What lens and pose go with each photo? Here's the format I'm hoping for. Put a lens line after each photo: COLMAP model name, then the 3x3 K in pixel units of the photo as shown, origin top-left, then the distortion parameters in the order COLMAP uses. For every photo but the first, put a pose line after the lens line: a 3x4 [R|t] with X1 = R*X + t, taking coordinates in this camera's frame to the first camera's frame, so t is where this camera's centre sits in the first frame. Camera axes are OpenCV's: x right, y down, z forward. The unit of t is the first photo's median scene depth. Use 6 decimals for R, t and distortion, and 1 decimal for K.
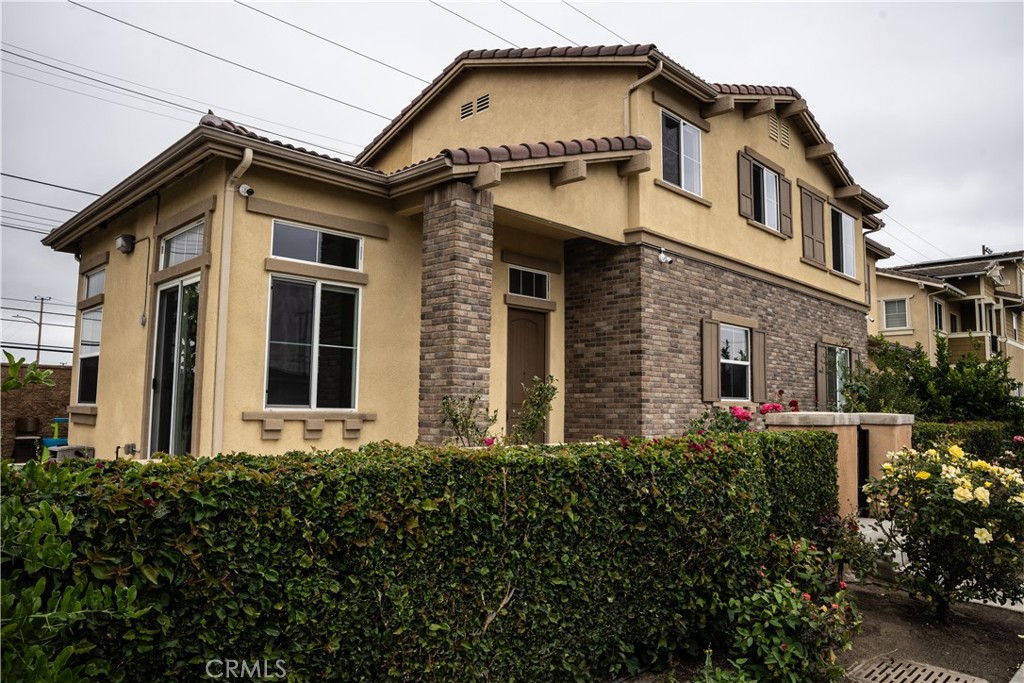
lens RADIAL K [[705.9, 0, 516.4], [0, 705.9, 341.6], [0, 0, 1]] dist [-0.143238, 0.113625]
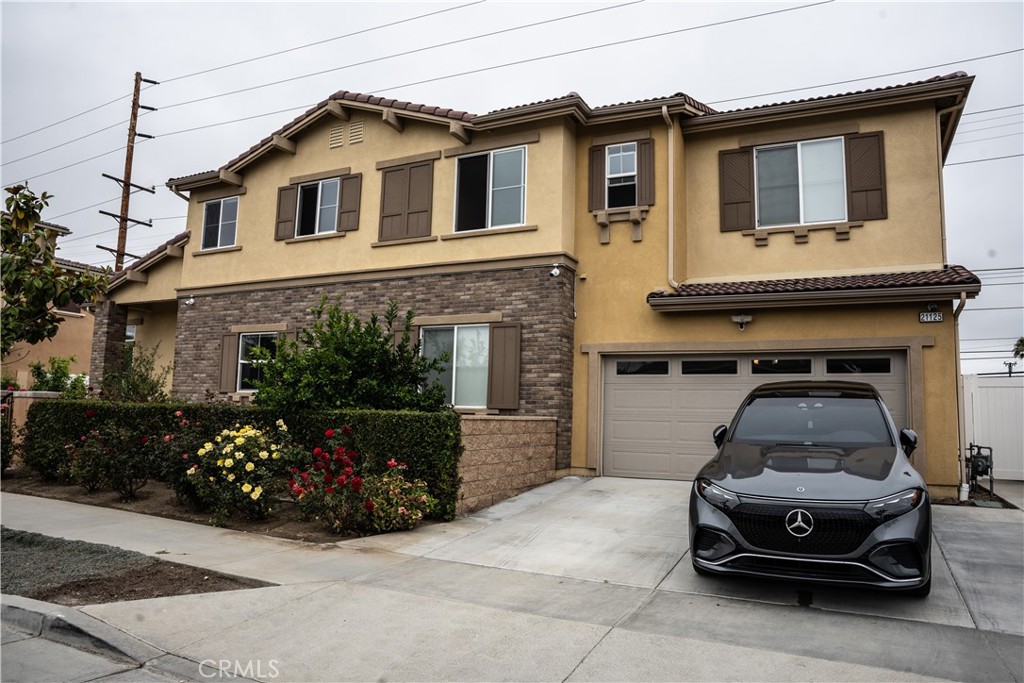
lens RADIAL K [[705.9, 0, 516.4], [0, 705.9, 341.6], [0, 0, 1]] dist [-0.143238, 0.113625]
pose [[0.306828, -0.108367, -0.945576, 2.440910], [0.060362, 0.993713, -0.094296, 0.207754], [0.949849, -0.028144, 0.311440, 1.564410]]
